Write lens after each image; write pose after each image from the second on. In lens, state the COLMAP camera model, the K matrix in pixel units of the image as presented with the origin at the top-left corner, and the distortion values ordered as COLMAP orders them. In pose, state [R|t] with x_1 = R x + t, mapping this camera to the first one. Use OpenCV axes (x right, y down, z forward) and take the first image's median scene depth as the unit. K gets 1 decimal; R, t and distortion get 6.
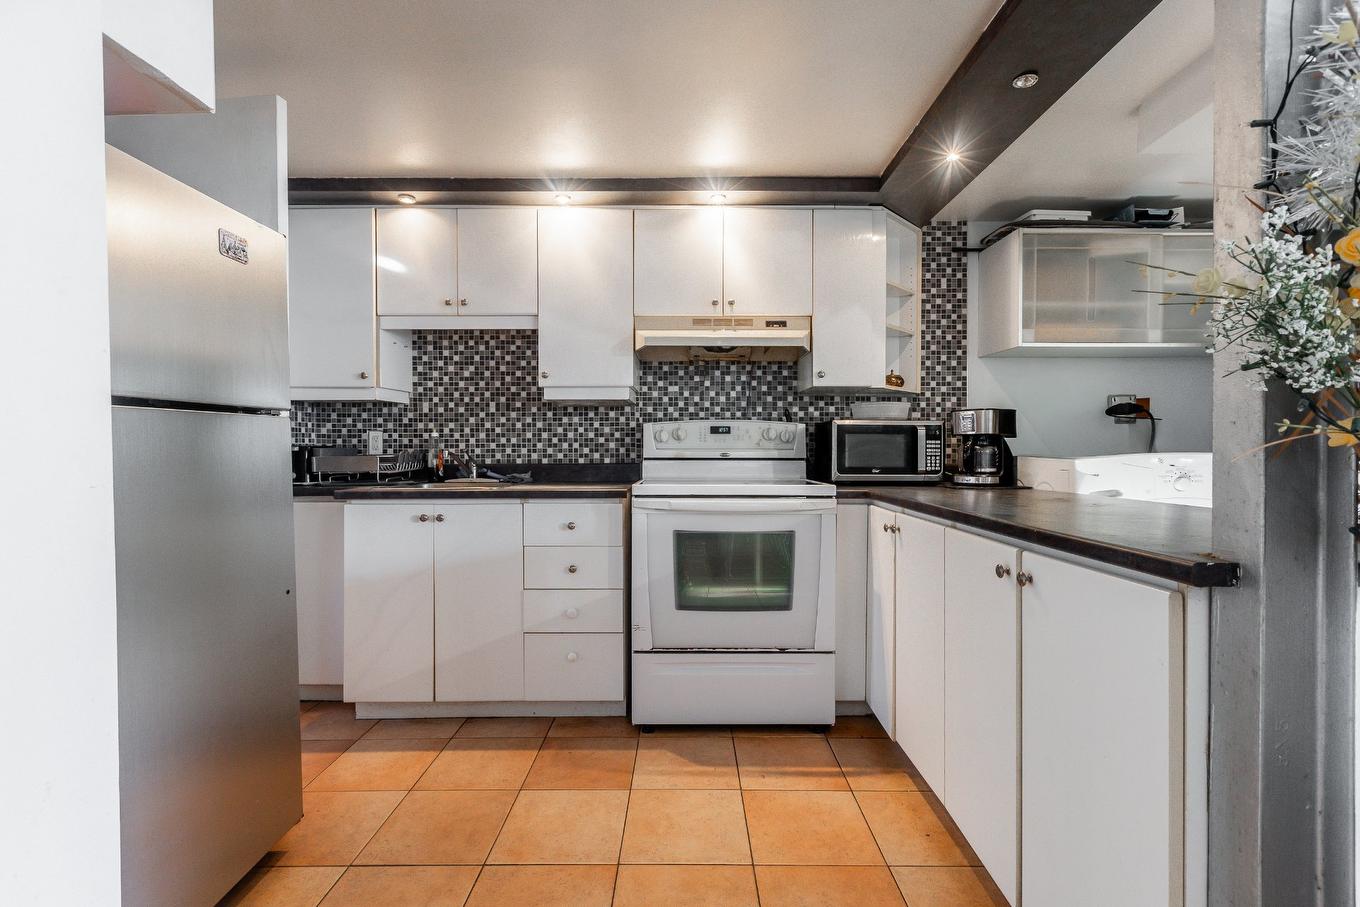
lens RADIAL K [[617.7, 0, 685.2], [0, 617.7, 453.0], [0, 0, 1]] dist [0.015105, 0.000714]
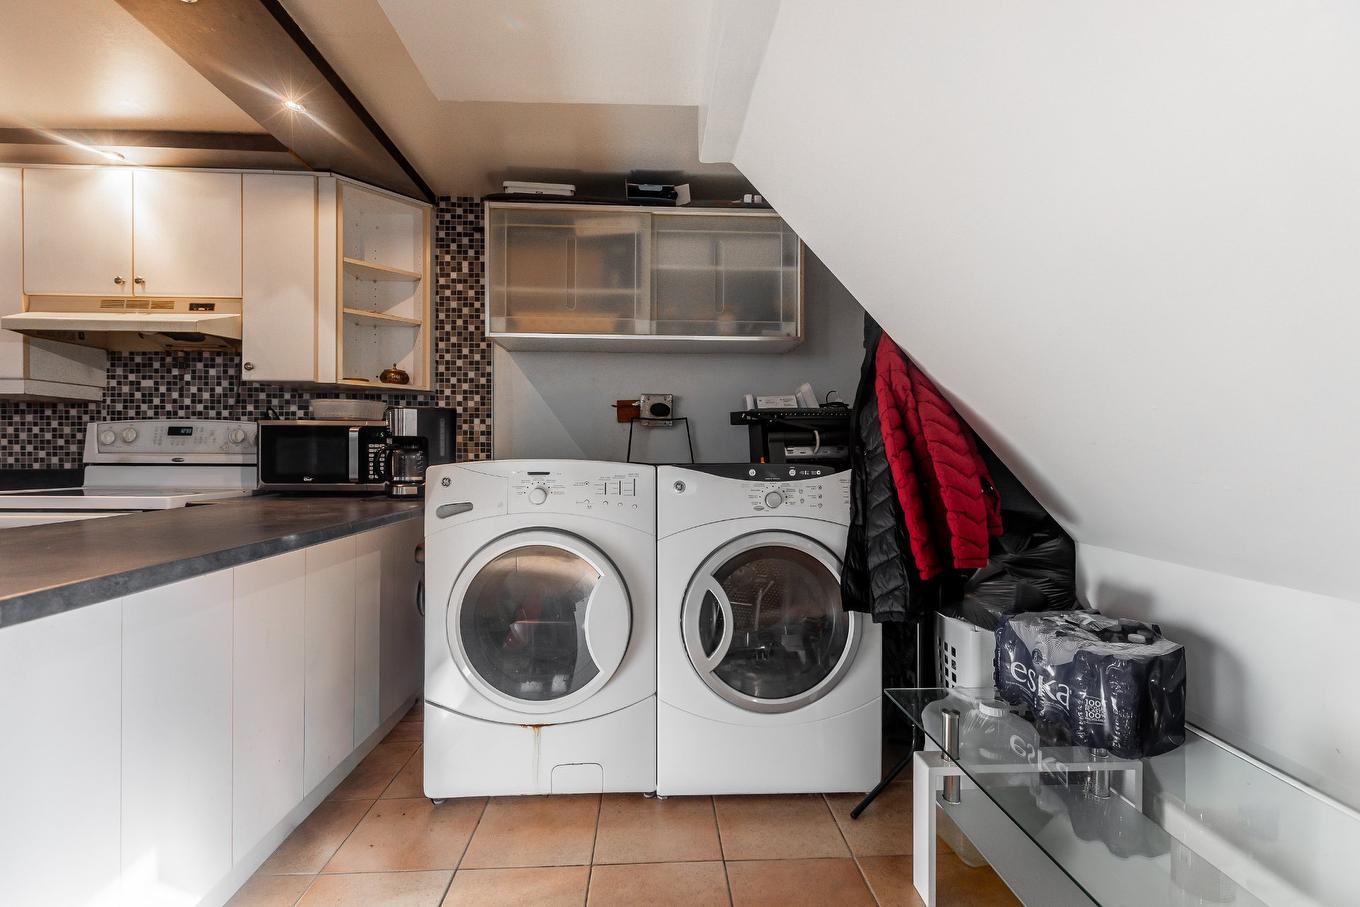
lens RADIAL K [[617.7, 0, 674.8], [0, 617.7, 456.2], [0, 0, 1]] dist [0.015105, 0.000714]
pose [[0.999745, 0.003794, 0.022271, 0.699087], [-0.003705, 0.999985, -0.004037, -0.000970], [-0.022286, 0.003953, 0.999744, 0.109768]]
